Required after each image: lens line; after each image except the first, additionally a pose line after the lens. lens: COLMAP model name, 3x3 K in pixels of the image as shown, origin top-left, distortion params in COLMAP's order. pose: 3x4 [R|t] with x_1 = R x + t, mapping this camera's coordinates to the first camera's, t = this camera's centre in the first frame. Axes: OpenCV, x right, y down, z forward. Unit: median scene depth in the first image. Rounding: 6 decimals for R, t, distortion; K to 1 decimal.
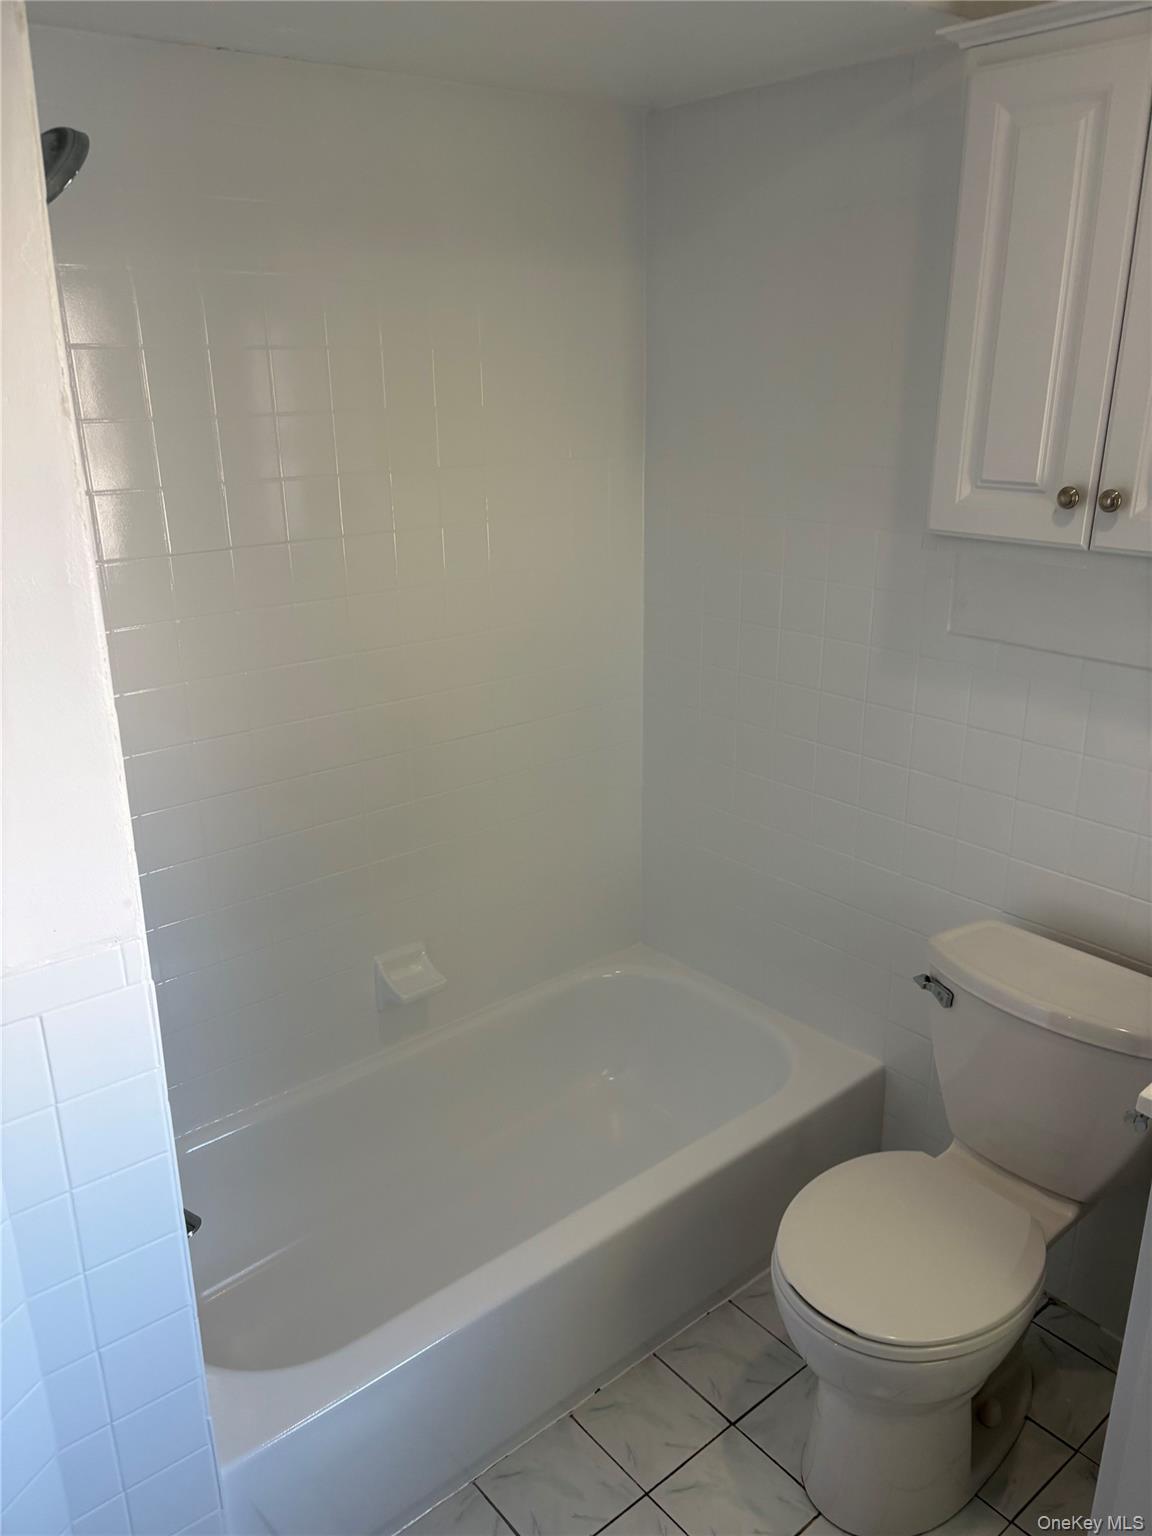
lens RADIAL K [[1152.5, 0, 577.1], [0, 1152.5, 768.2], [0, 0, 1]] dist [0.004407, -0.000580]
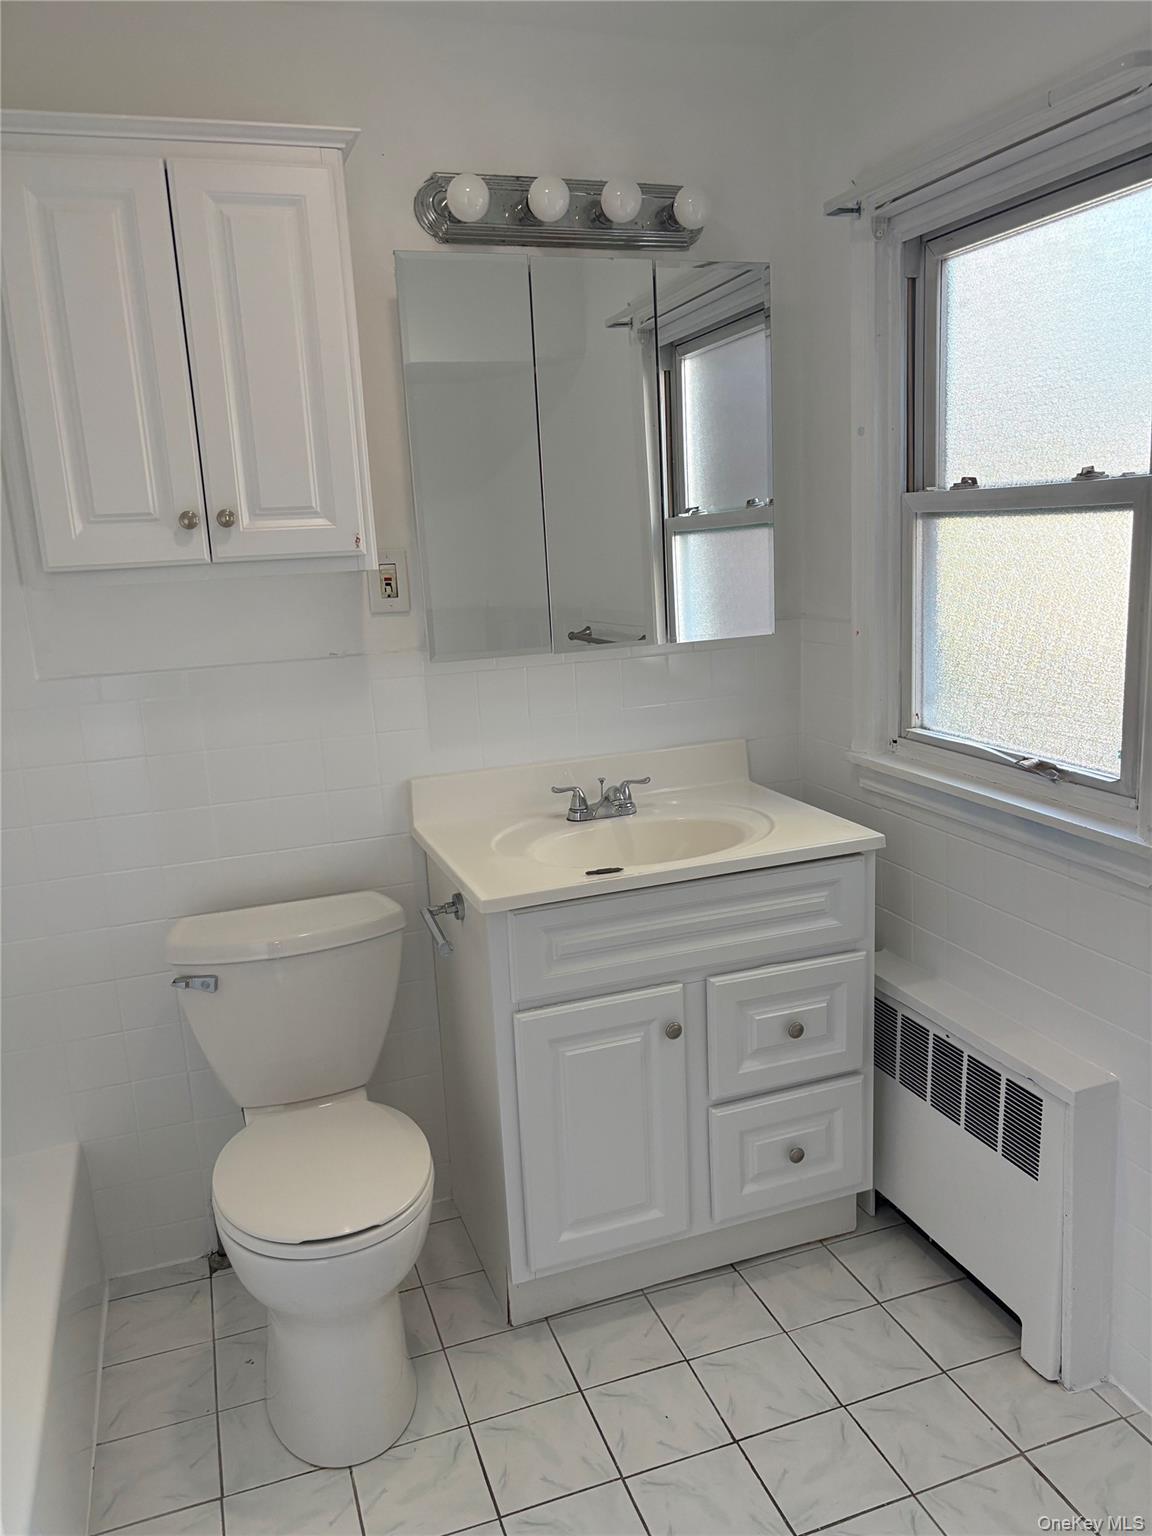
lens RADIAL K [[1152.5, 0, 578.0], [0, 1152.5, 771.7], [0, 0, 1]] dist [0.004407, -0.000580]
pose [[0.360859, -0.201312, 0.910634, -0.552731], [0.347841, 0.935021, 0.068864, 0.065712], [-0.865325, 0.291905, 0.407435, 0.230972]]
